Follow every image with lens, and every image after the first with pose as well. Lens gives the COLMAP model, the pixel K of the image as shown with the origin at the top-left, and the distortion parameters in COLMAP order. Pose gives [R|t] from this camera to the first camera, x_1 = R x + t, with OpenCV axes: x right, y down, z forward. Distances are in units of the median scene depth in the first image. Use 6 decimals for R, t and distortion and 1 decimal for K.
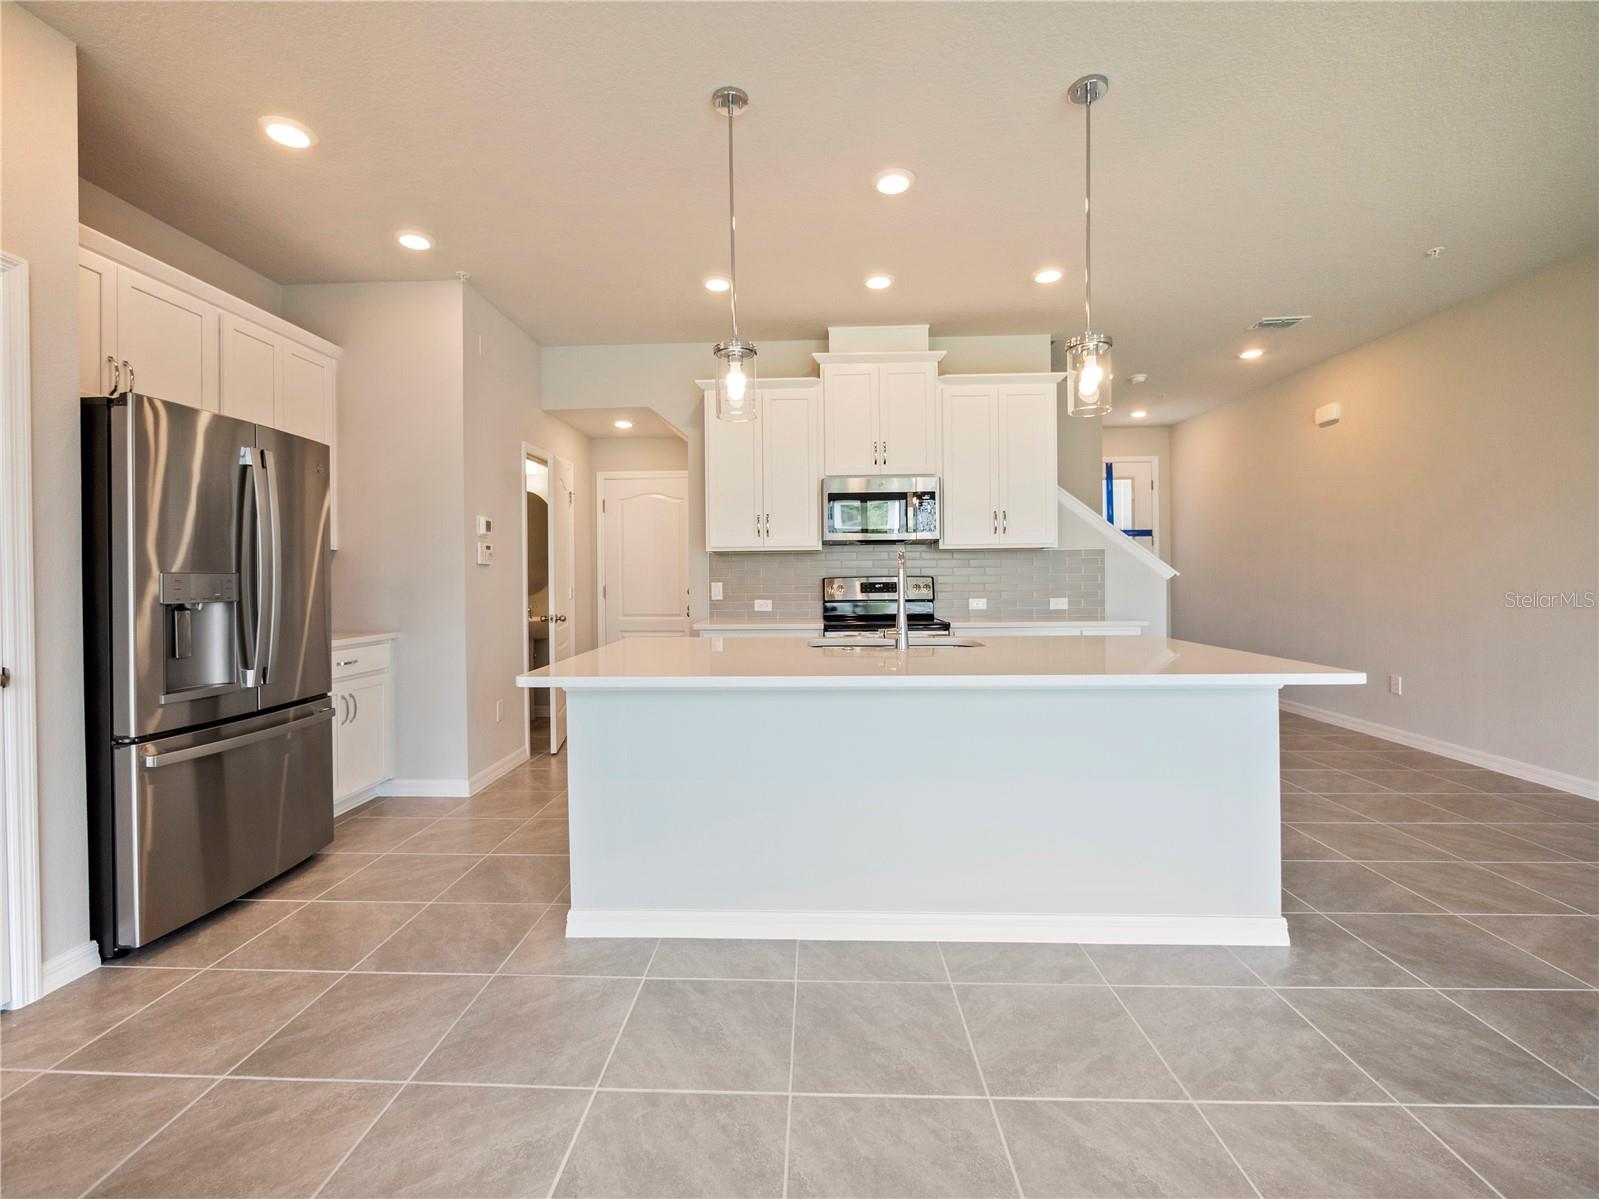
lens RADIAL K [[703.9, 0, 788.8], [0, 703.9, 583.8], [0, 0, 1]] dist [-0.004030, 0.000216]
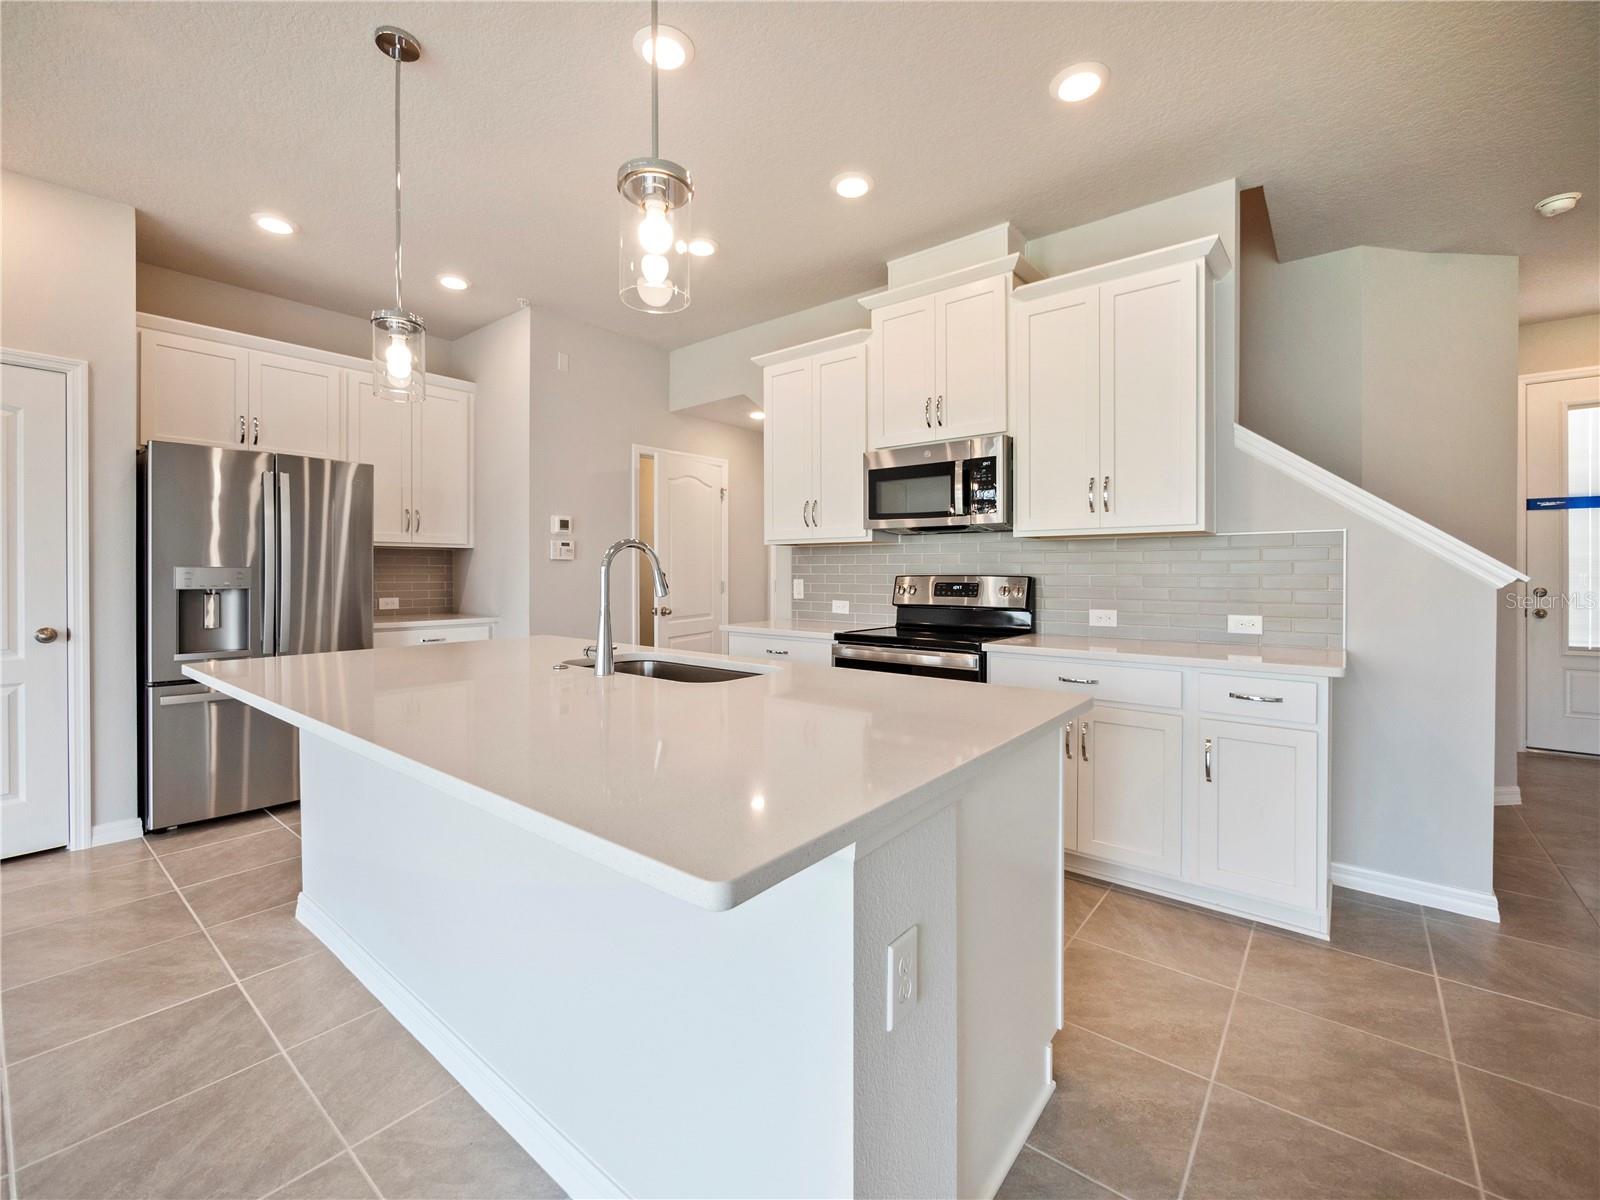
lens RADIAL K [[687.3, 0, 791.9], [0, 687.3, 574.4], [0, 0, 1]] dist [-0.003722, -0.000216]
pose [[0.798953, 0.012454, -0.601265, 0.453081], [-0.014094, 0.999899, 0.001983, -0.010642], [0.601229, 0.006890, 0.799047, 0.320392]]
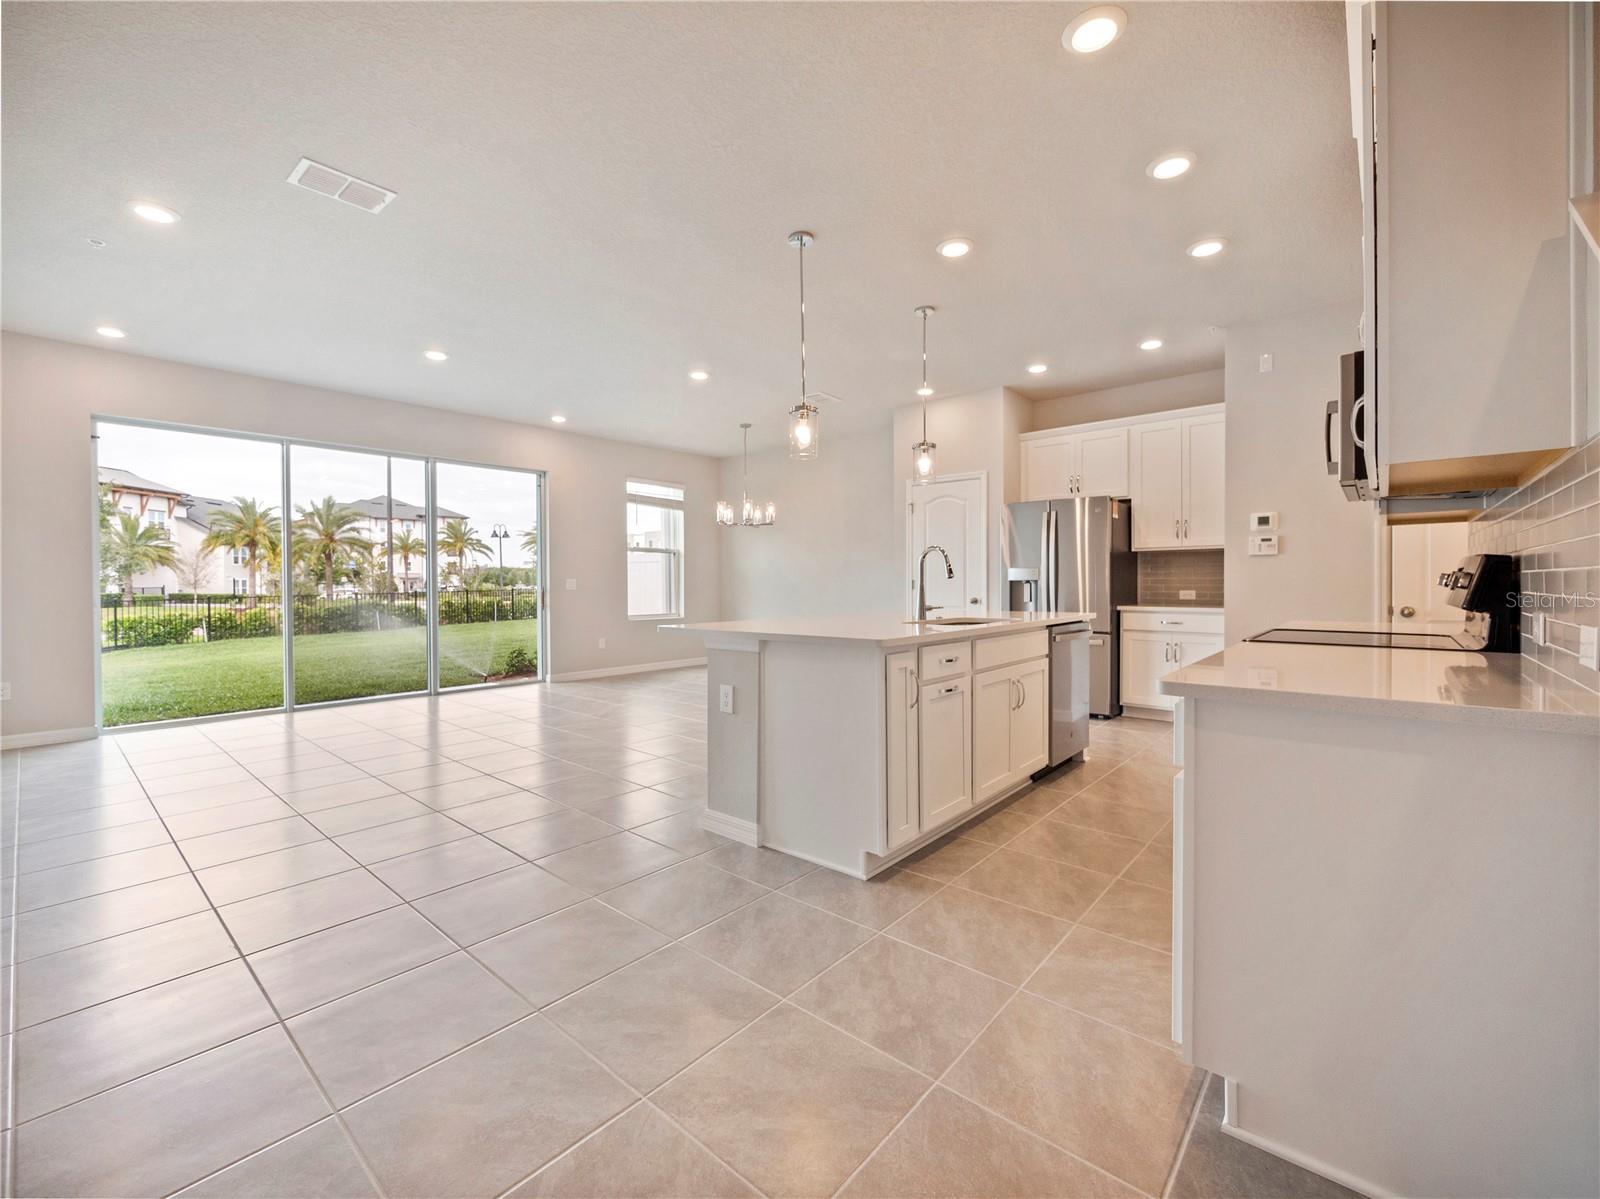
lens RADIAL K [[676.5, 0, 788.7], [0, 676.5, 586.0], [0, 0, 1]] dist [-0.003939, -0.000066]
pose [[-0.630400, 0.017291, -0.776078, 0.818602], [0.004288, 0.999814, 0.018793, -0.000793], [0.776259, 0.008519, -0.630357, 0.983278]]
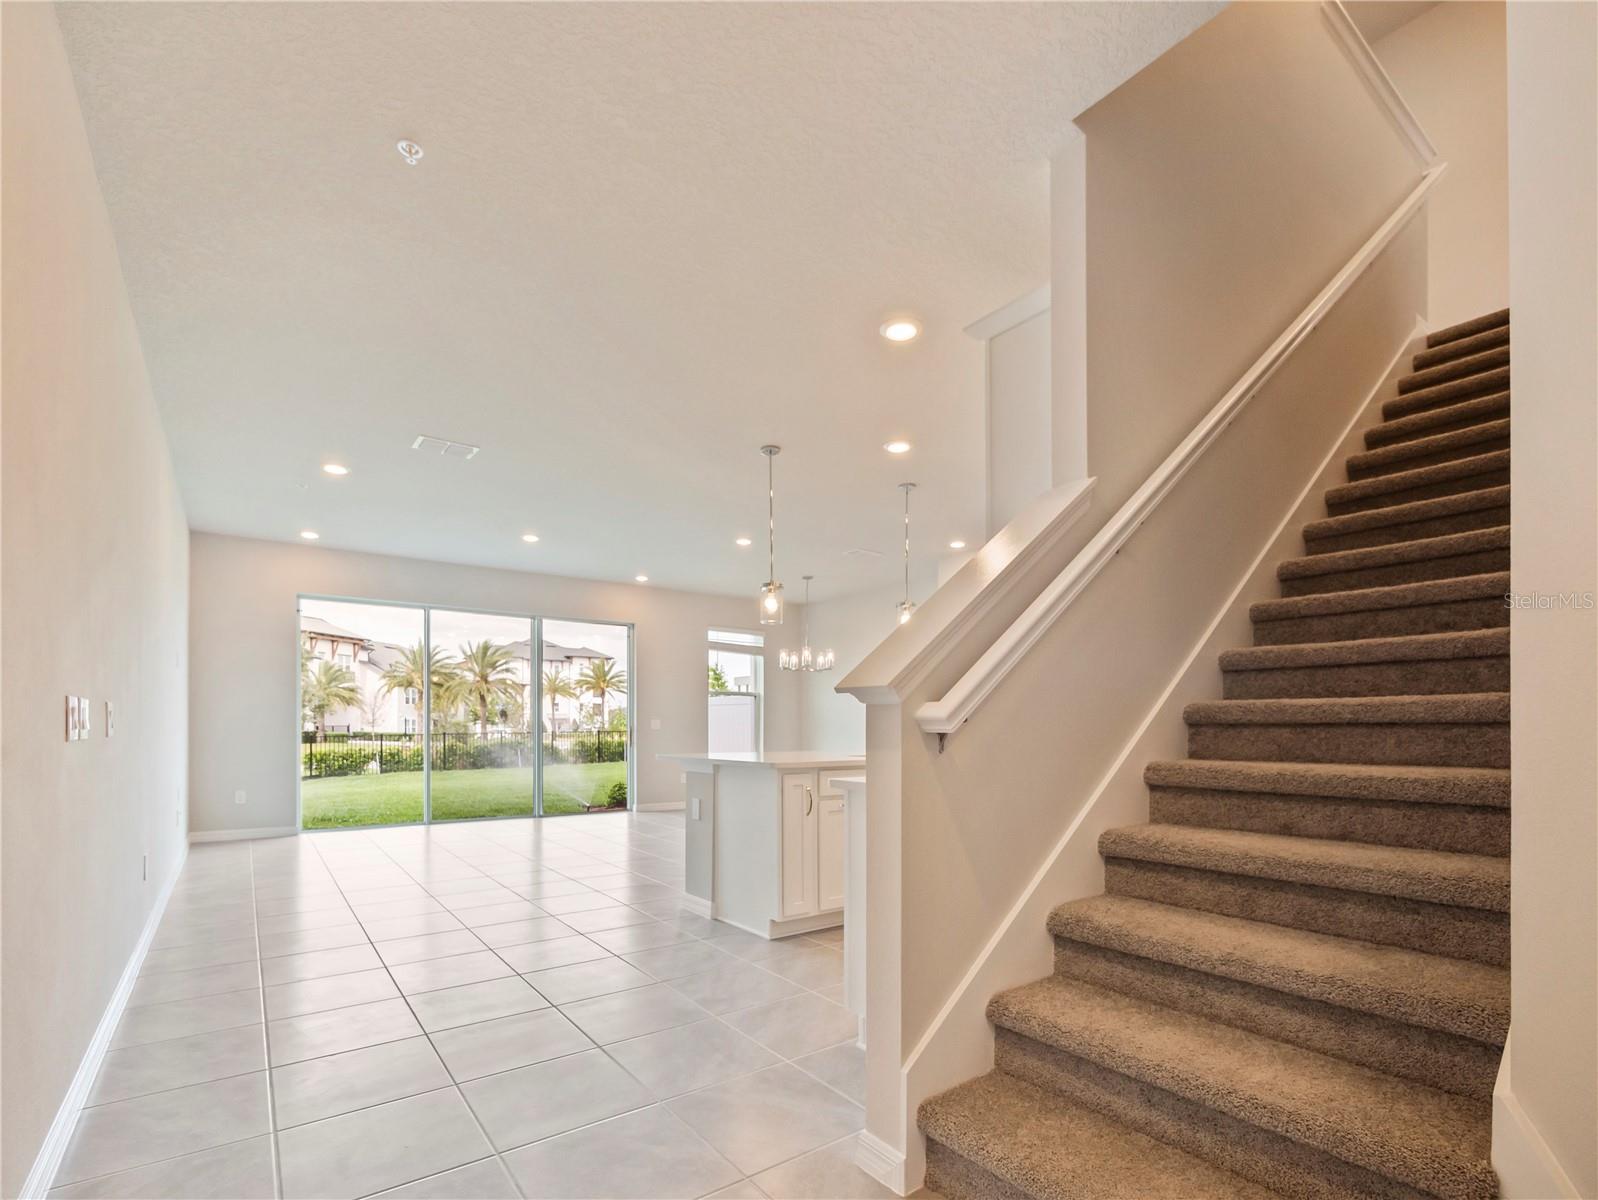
lens RADIAL K [[743.8, 0, 784.0], [0, 743.8, 723.7], [0, 0, 1]] dist [-0.003063, -0.000184]
pose [[-0.783816, 0.005694, -0.620966, 0.854929], [-0.001215, 0.999942, 0.010703, 0.000311], [0.620991, 0.009143, -0.783764, 1.346563]]
